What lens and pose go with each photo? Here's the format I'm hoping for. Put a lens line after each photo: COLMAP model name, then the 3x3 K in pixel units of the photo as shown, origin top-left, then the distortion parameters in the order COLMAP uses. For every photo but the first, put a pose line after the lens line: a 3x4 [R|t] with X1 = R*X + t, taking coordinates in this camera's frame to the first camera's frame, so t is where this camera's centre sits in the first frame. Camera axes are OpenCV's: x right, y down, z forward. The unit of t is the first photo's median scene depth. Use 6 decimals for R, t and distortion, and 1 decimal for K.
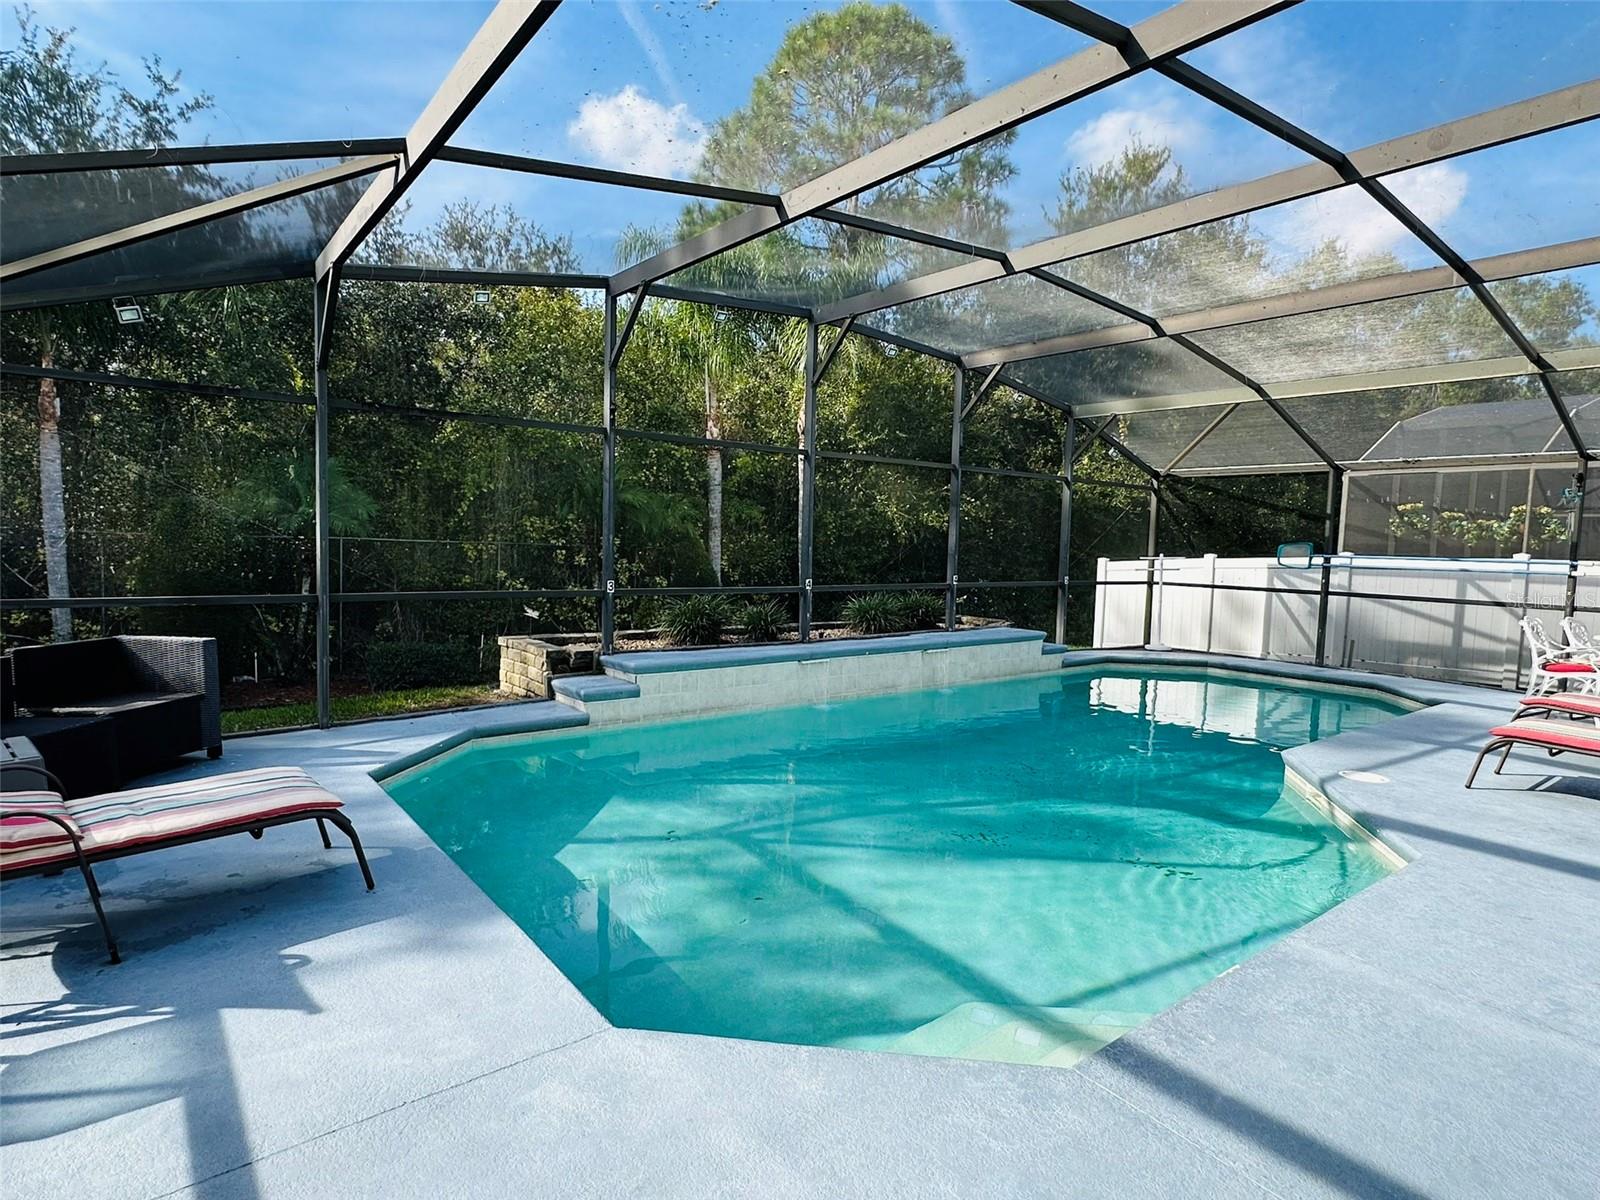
lens RADIAL K [[901.2, 0, 793.7], [0, 901.2, 609.1], [0, 0, 1]] dist [-0.002028, 0.000464]
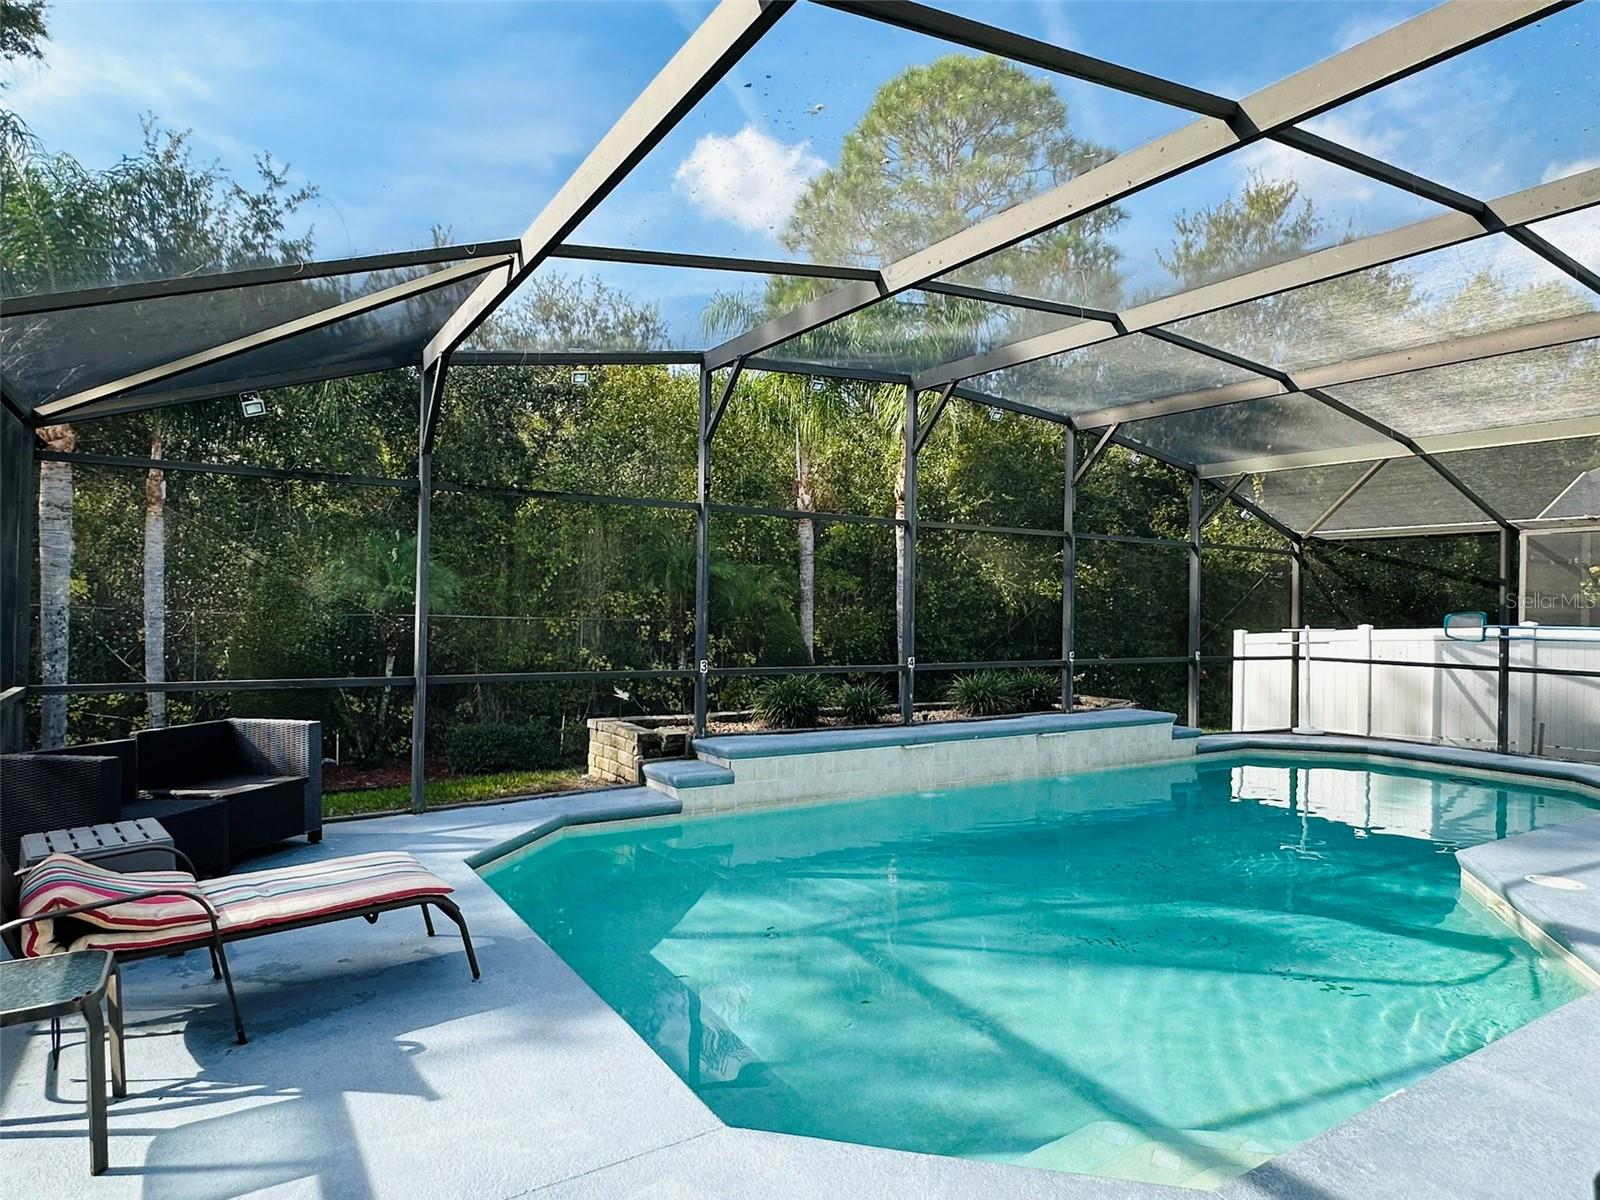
lens RADIAL K [[984.1, 0, 788.5], [0, 984.1, 600.6], [0, 0, 1]] dist [-0.004848, 0.004285]
pose [[0.994755, -0.011072, -0.101690, -0.005280], [0.002213, 0.996222, -0.086820, -0.003374], [0.102267, 0.086140, 0.991020, -0.028853]]
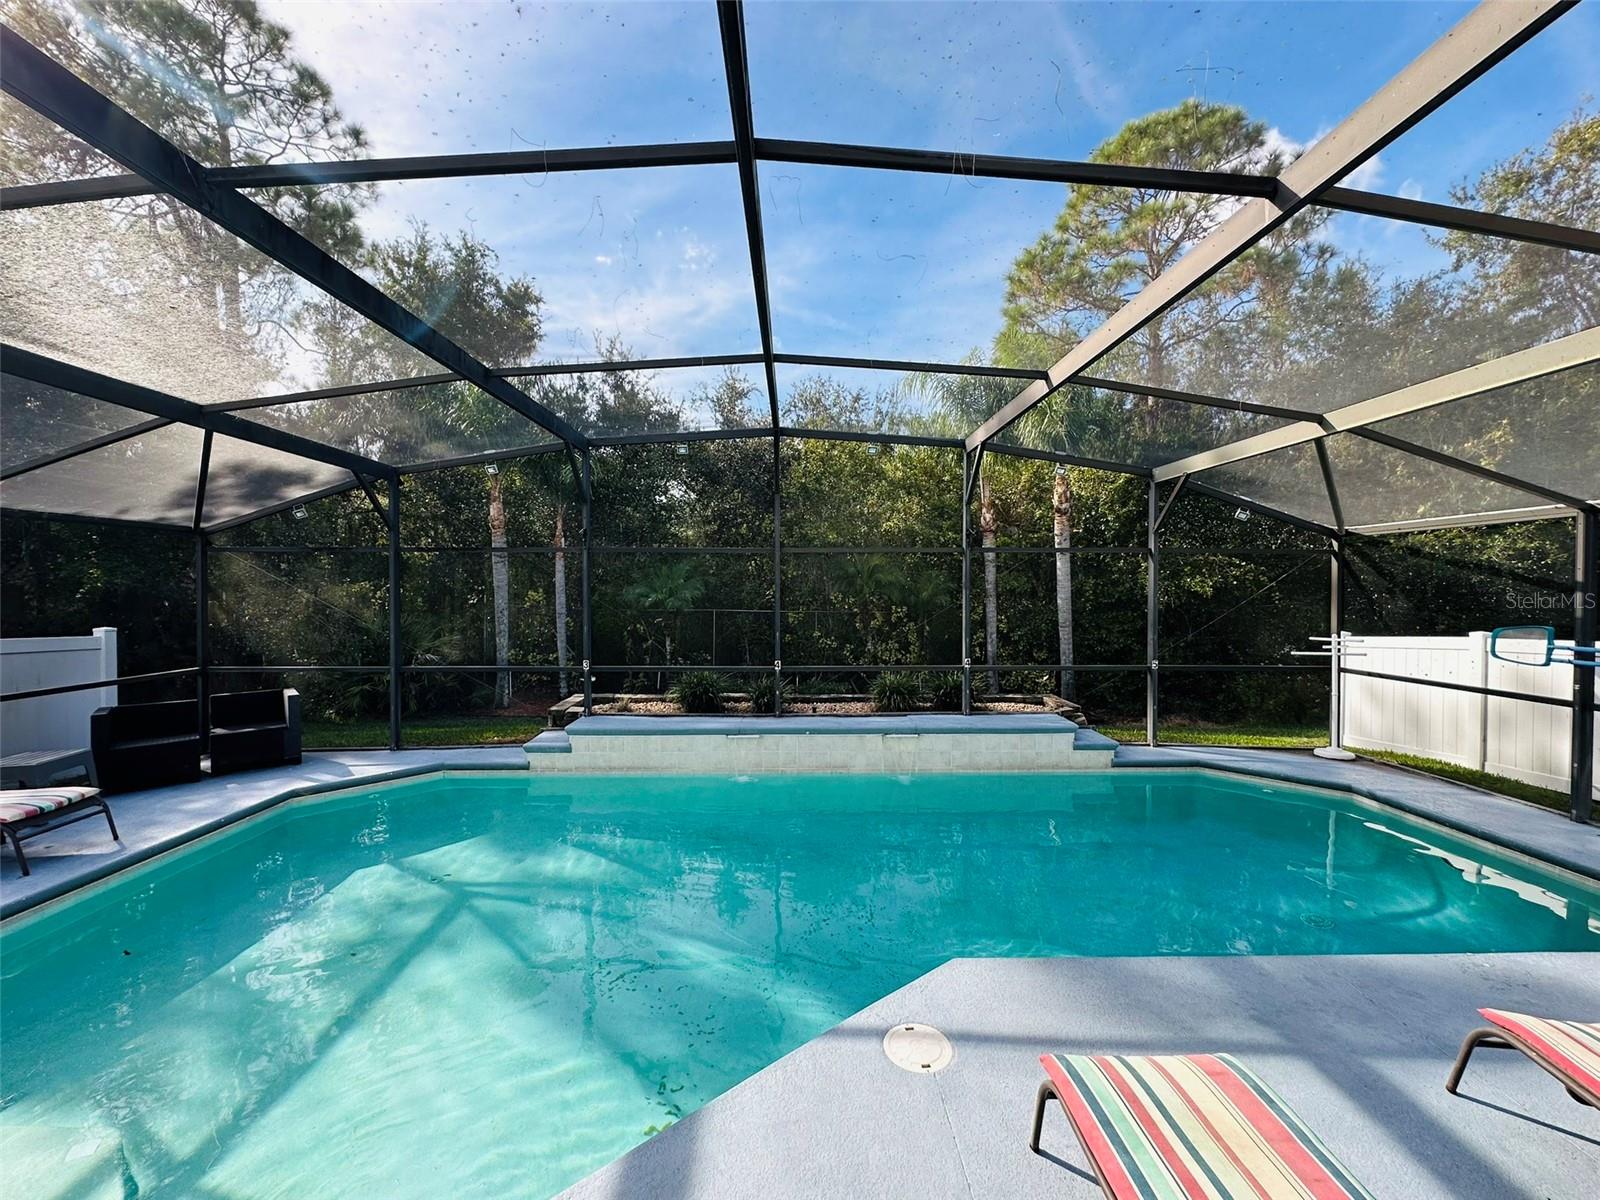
lens RADIAL K [[645.3, 0, 791.3], [0, 645.3, 592.6], [0, 0, 1]] dist [-0.003232, -0.000383]
pose [[0.789079, -0.021723, -0.613907, 0.526045], [-0.027944, 0.997071, -0.071198, -0.060585], [0.613656, 0.073336, 0.786161, 0.360987]]
